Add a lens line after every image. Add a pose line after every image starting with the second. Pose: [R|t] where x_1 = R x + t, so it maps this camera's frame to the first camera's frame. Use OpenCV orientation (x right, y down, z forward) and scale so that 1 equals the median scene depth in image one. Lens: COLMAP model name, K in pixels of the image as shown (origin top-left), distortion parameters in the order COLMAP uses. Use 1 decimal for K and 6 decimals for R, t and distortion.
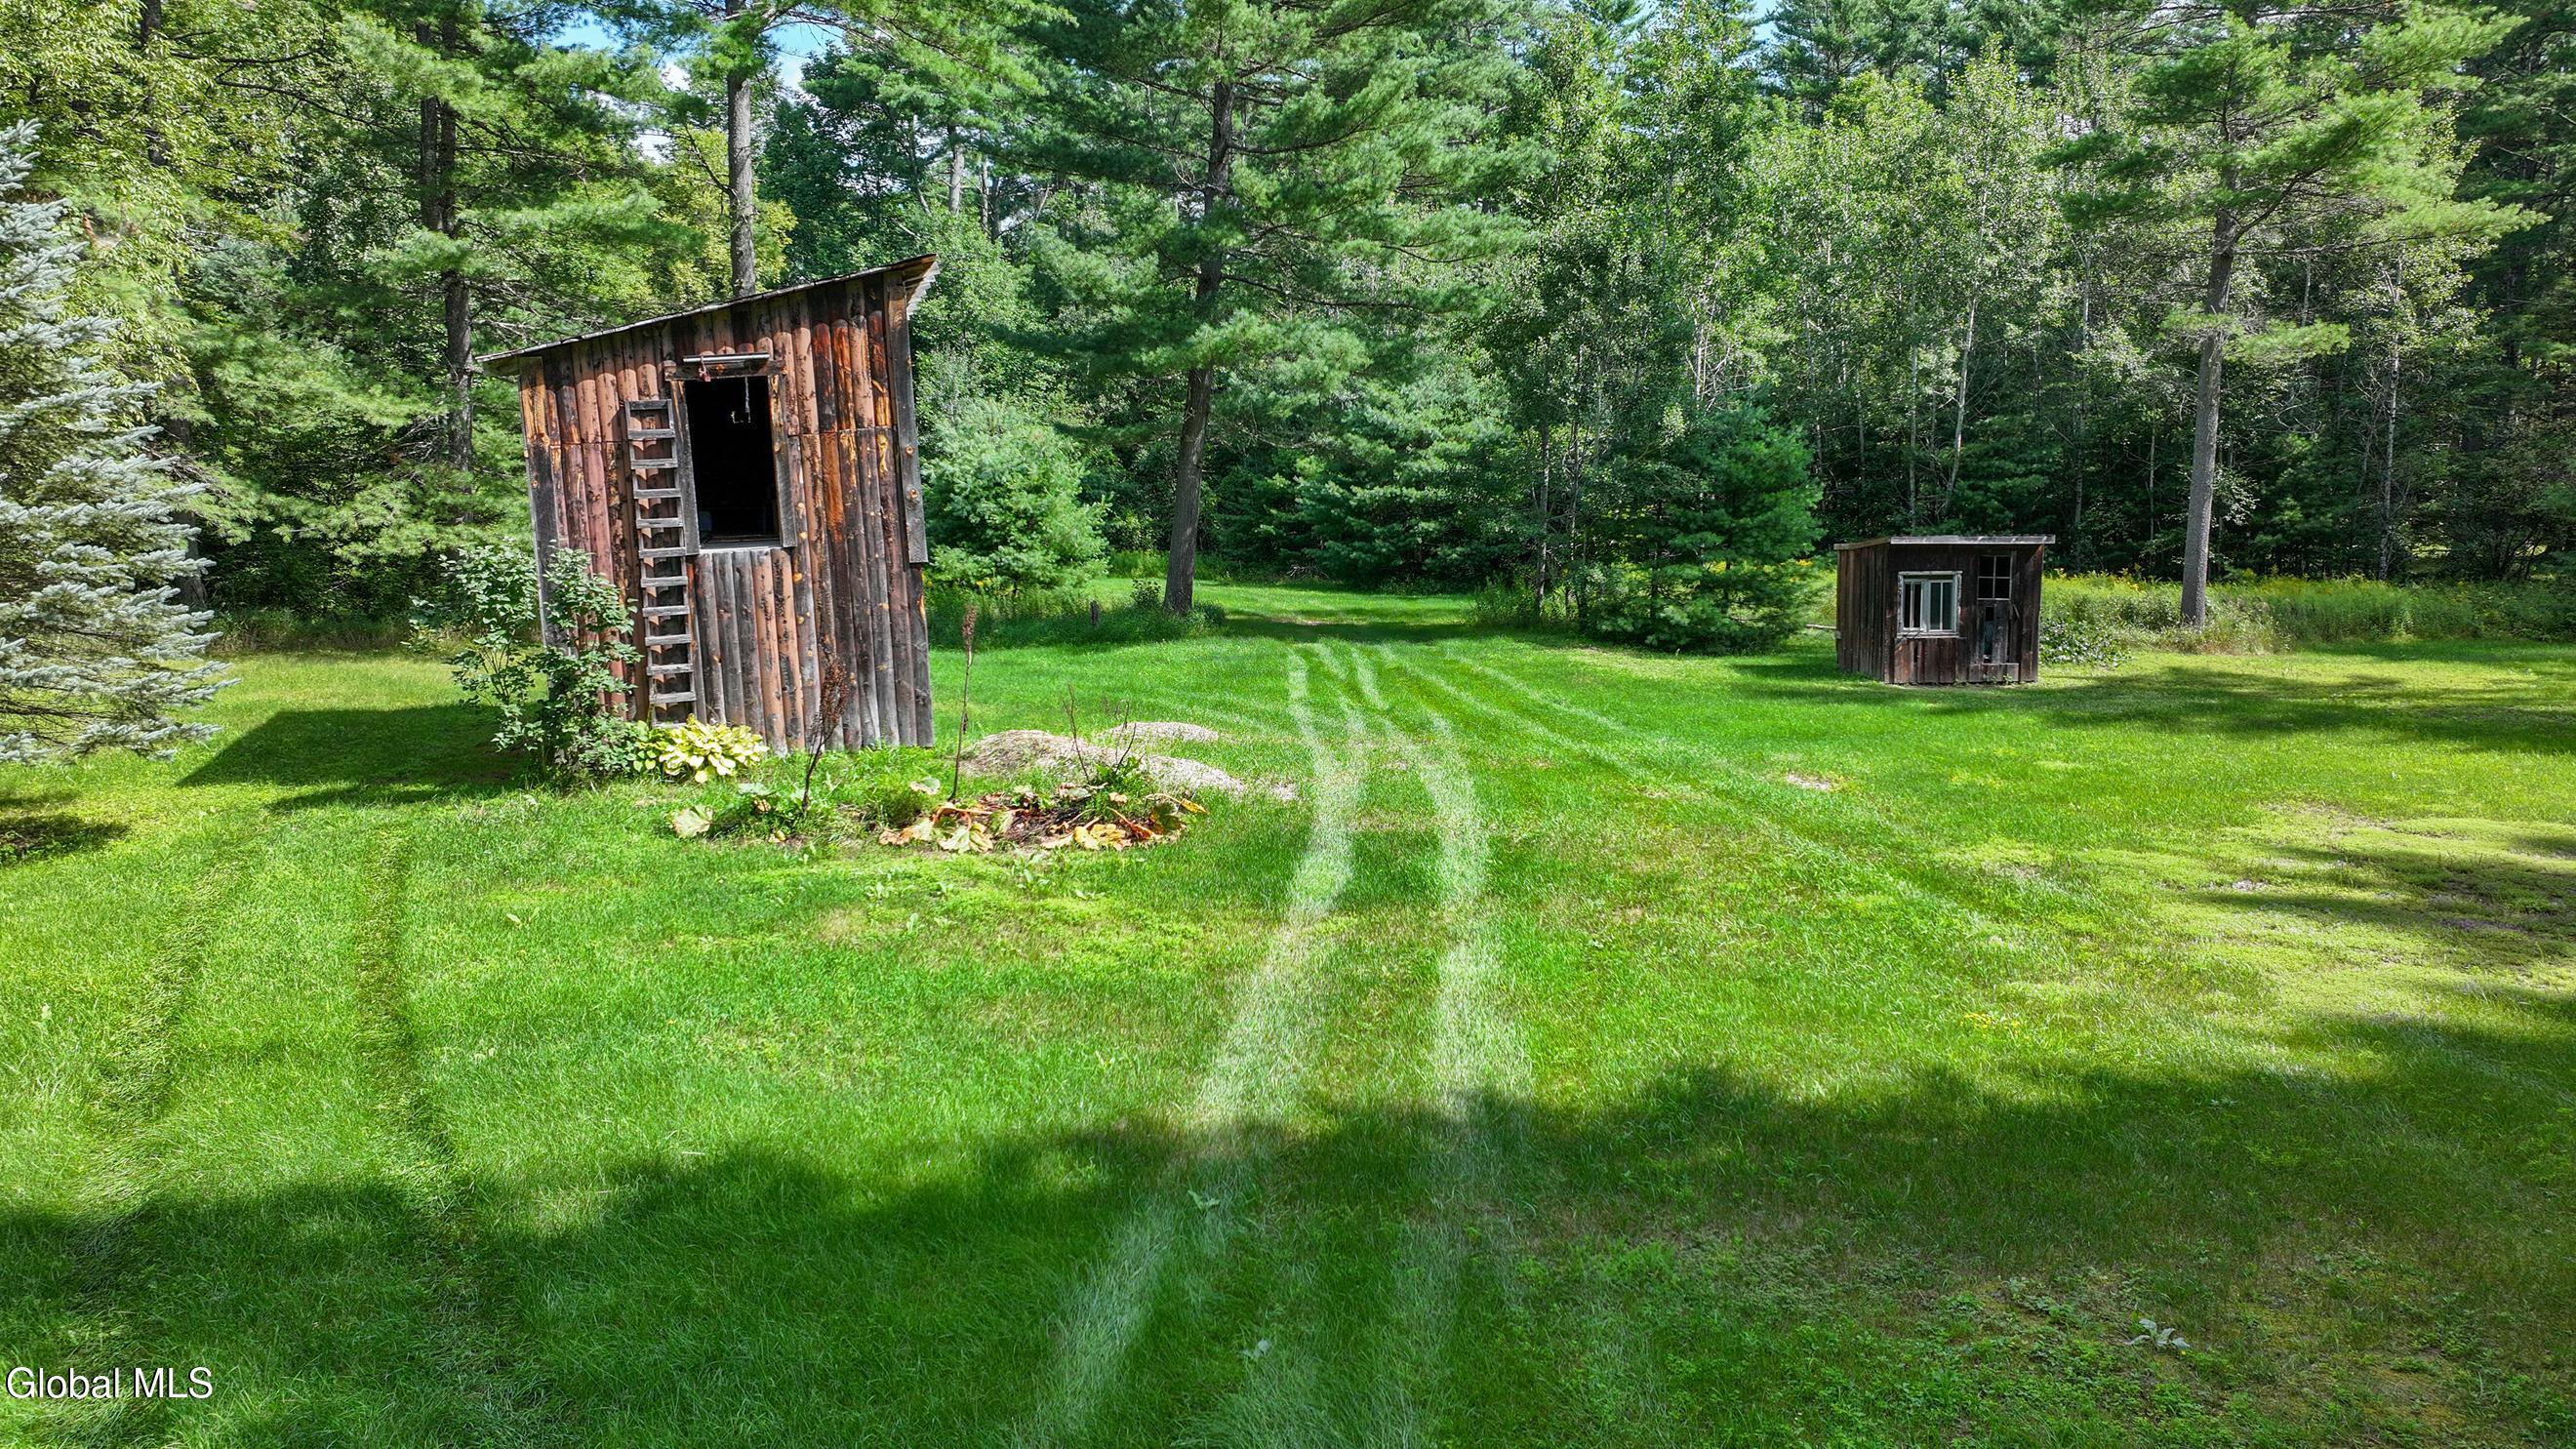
lens RADIAL K [[1783.8, 0, 1287.0], [0, 1783.8, 718.9], [0, 0, 1]] dist [0.003284, -0.000384]
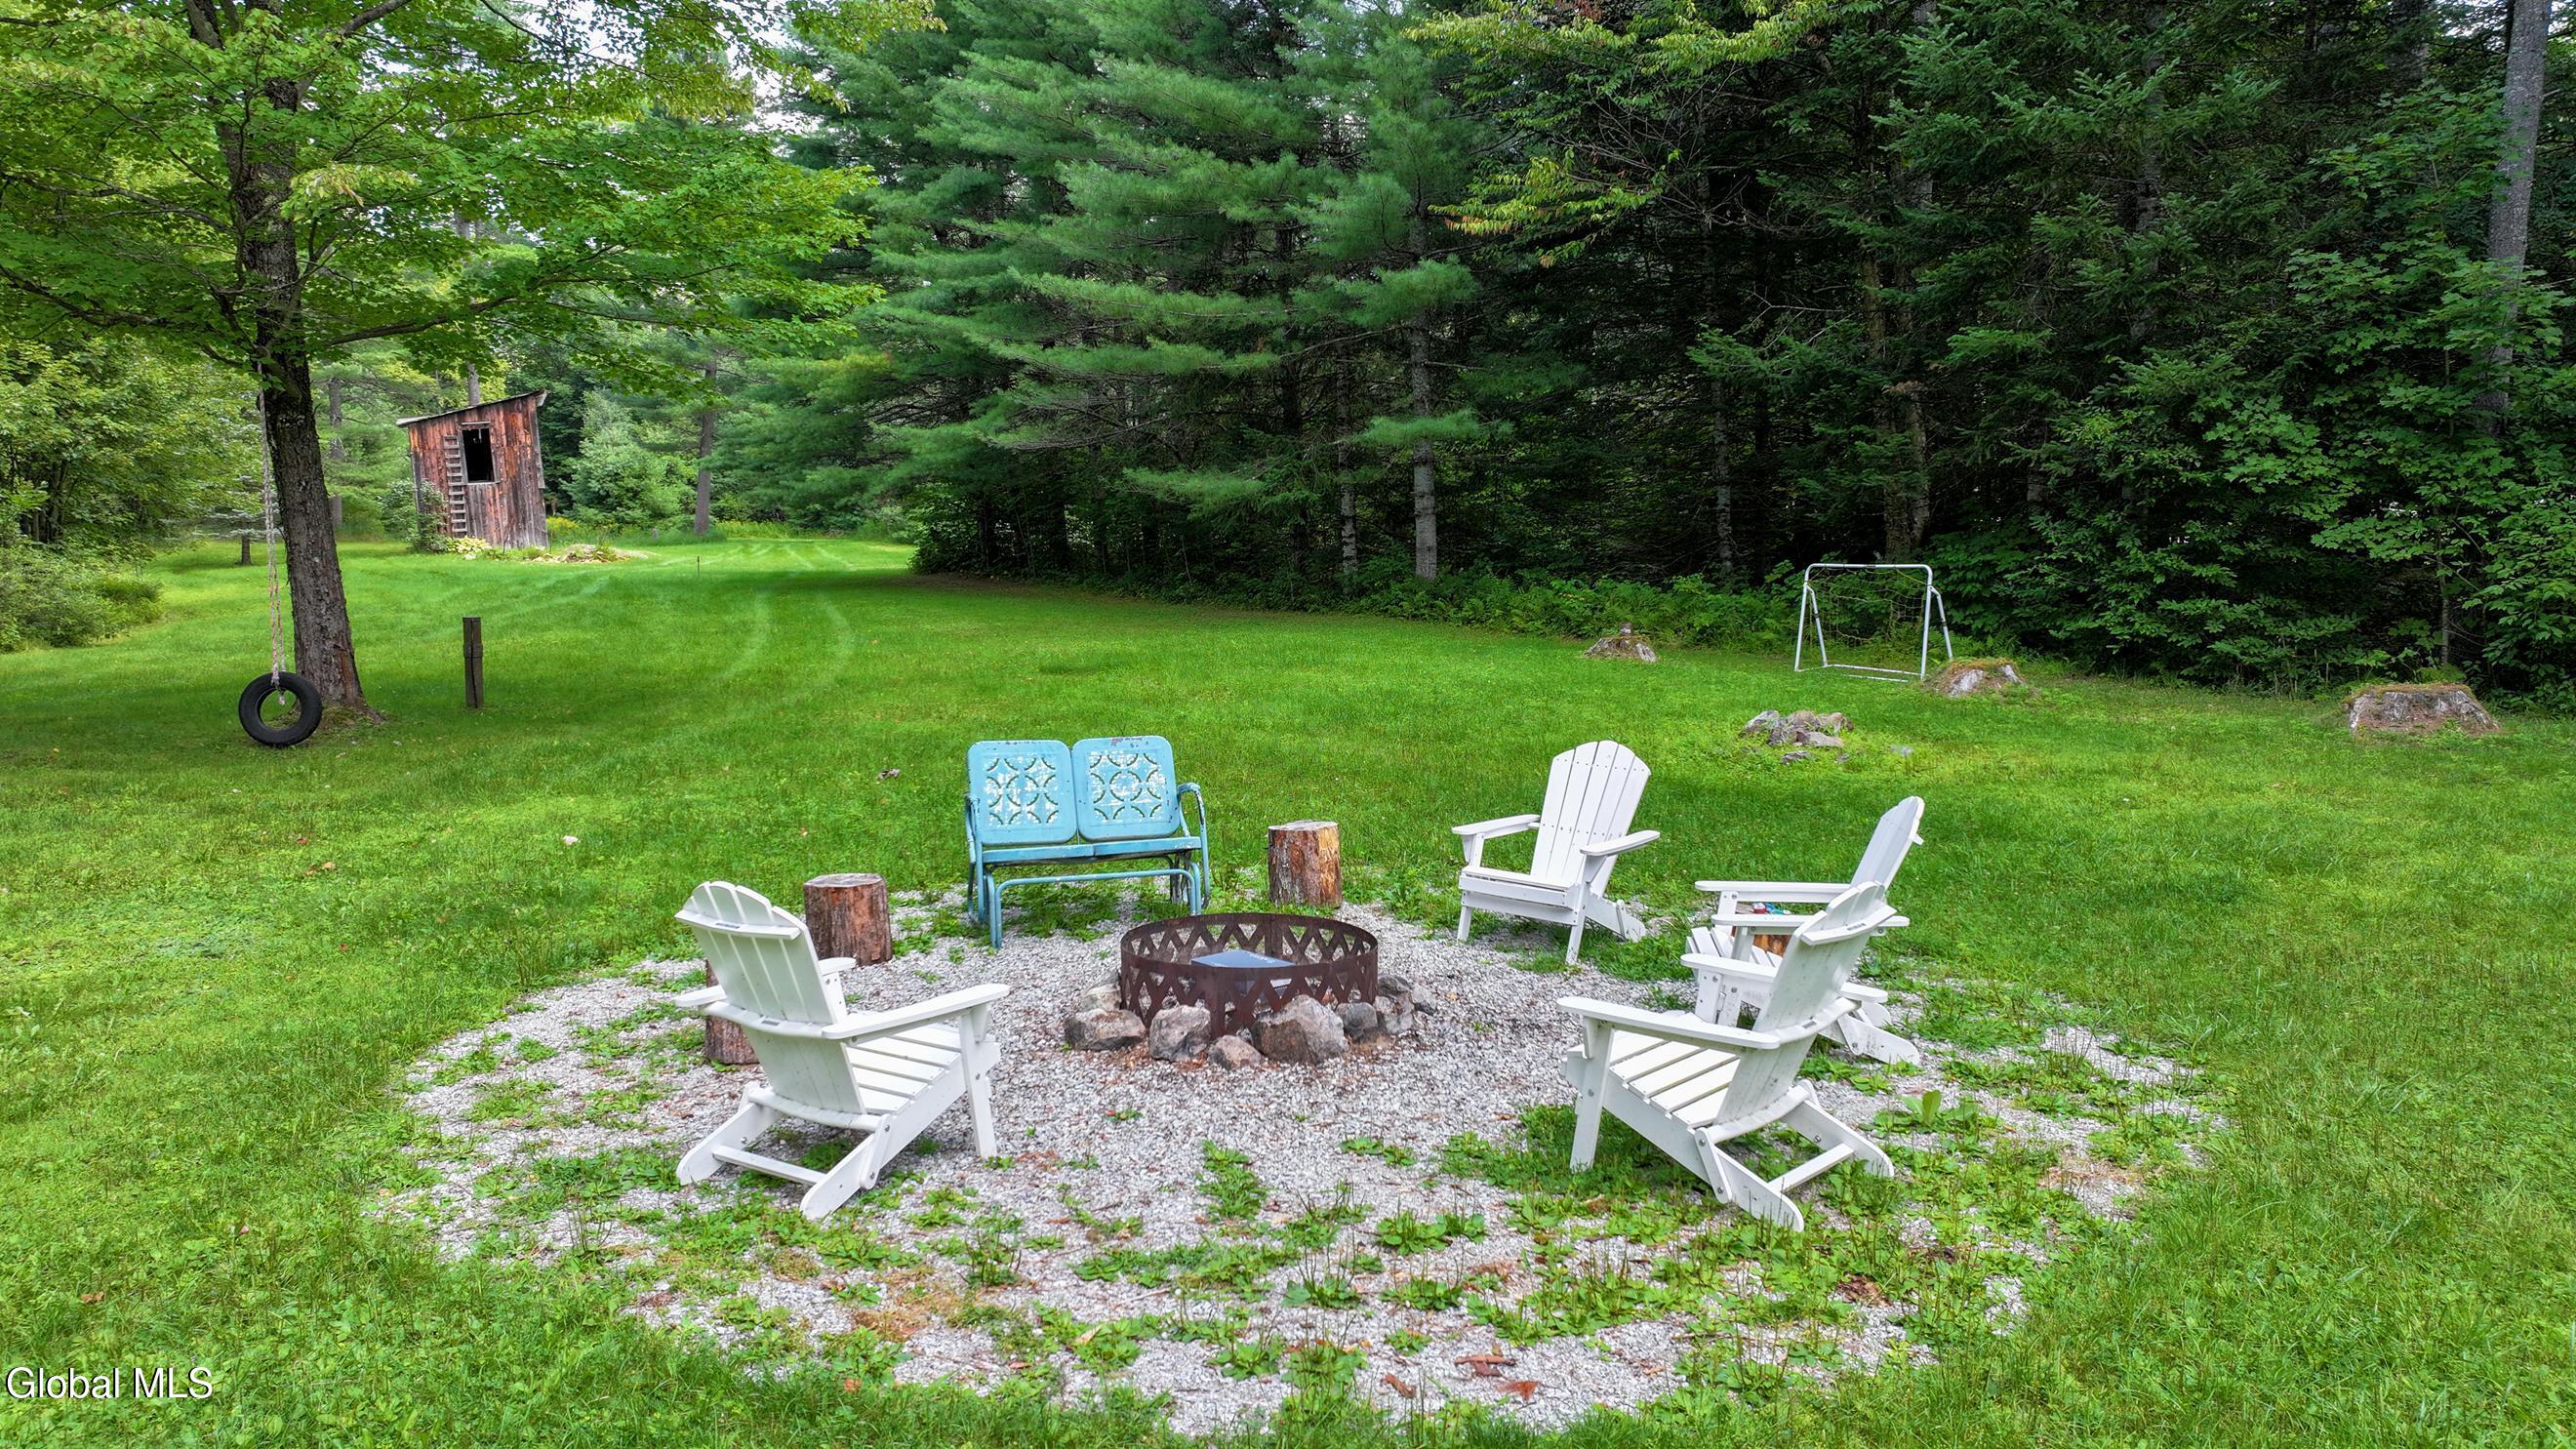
lens RADIAL K [[1783.8, 0, 1287.0], [0, 1783.8, 718.9], [0, 0, 1]] dist [0.003284, -0.000384]
pose [[0.989509, -0.018081, 0.143337, 0.645052], [0.019034, 0.999805, -0.005281, 0.365798], [-0.143214, 0.007954, 0.989660, -2.328796]]
